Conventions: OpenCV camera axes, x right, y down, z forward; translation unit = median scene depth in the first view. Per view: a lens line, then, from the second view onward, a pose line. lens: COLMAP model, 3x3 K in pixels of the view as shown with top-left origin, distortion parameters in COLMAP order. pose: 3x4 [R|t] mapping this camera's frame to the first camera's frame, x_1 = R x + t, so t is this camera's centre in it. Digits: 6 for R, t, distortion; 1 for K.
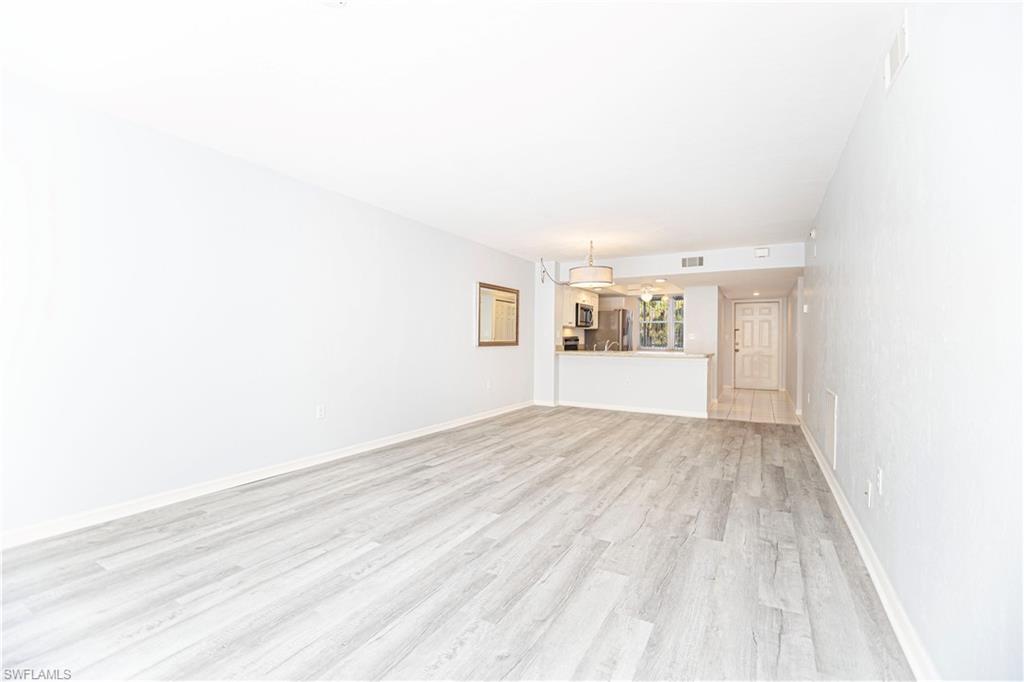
lens RADIAL K [[438.8, 0, 518.1], [0, 438.8, 338.2], [0, 0, 1]] dist [0.001608, -0.016178]
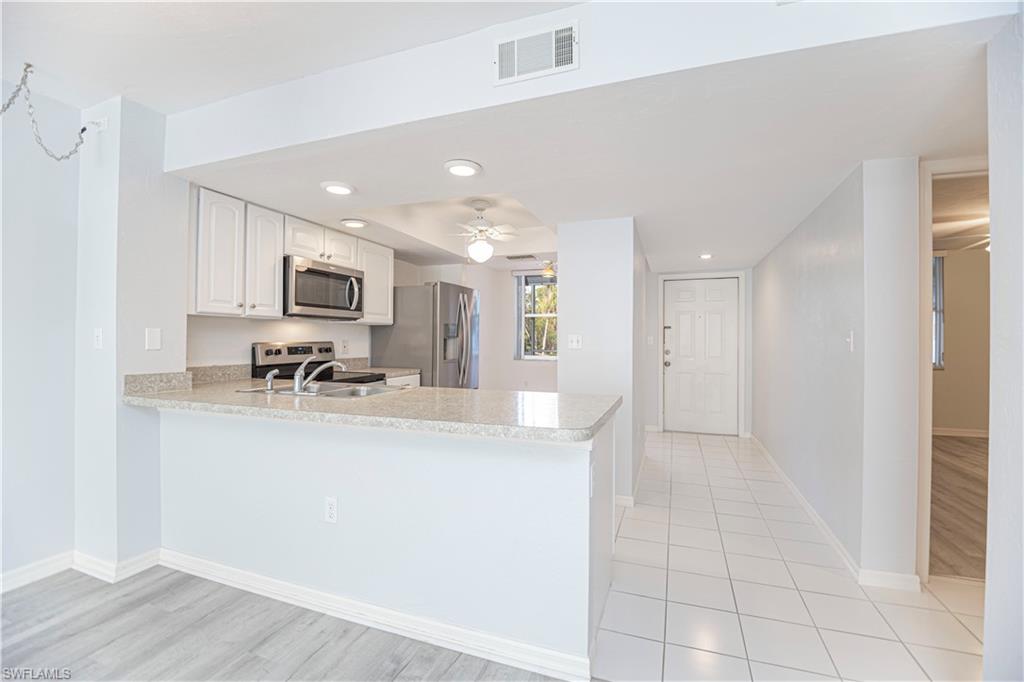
lens RADIAL K [[438.8, 0, 518.1], [0, 438.8, 338.2], [0, 0, 1]] dist [0.001608, -0.016178]
pose [[0.986996, -0.002119, 0.160733, 0.229311], [0.002104, 0.999998, 0.000259, -0.005993], [-0.160733, 0.000083, 0.986998, 0.497321]]
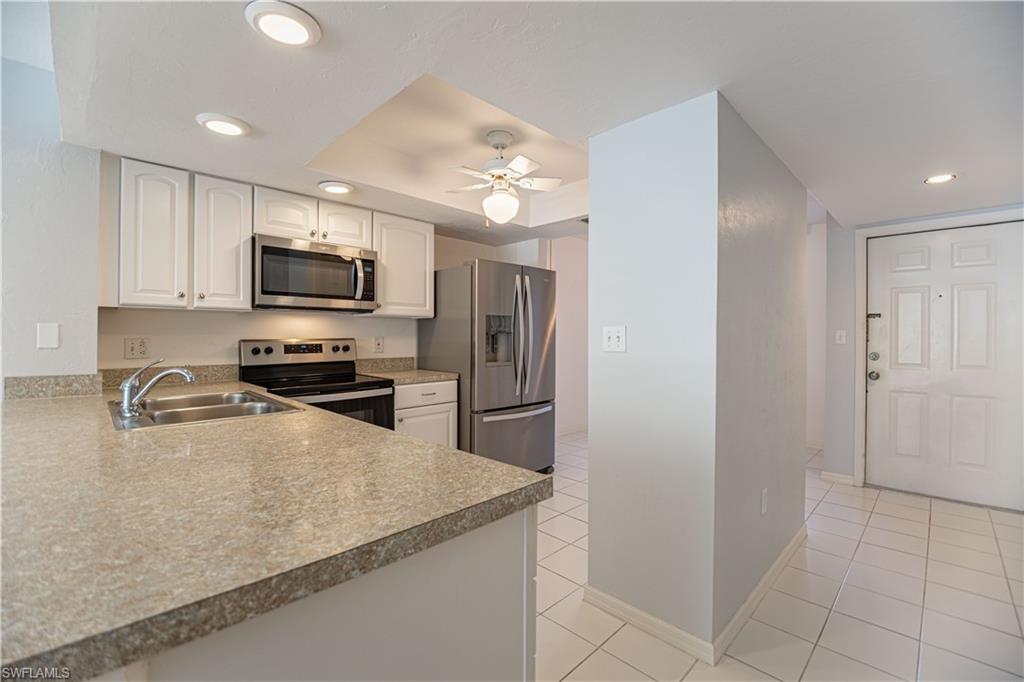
lens RADIAL K [[438.8, 0, 518.1], [0, 438.8, 338.2], [0, 0, 1]] dist [0.001608, -0.016178]
pose [[0.963343, -0.003065, -0.268254, 0.339465], [0.005020, 0.999966, 0.006603, -0.004943], [0.268225, -0.007708, 0.963326, 0.628846]]
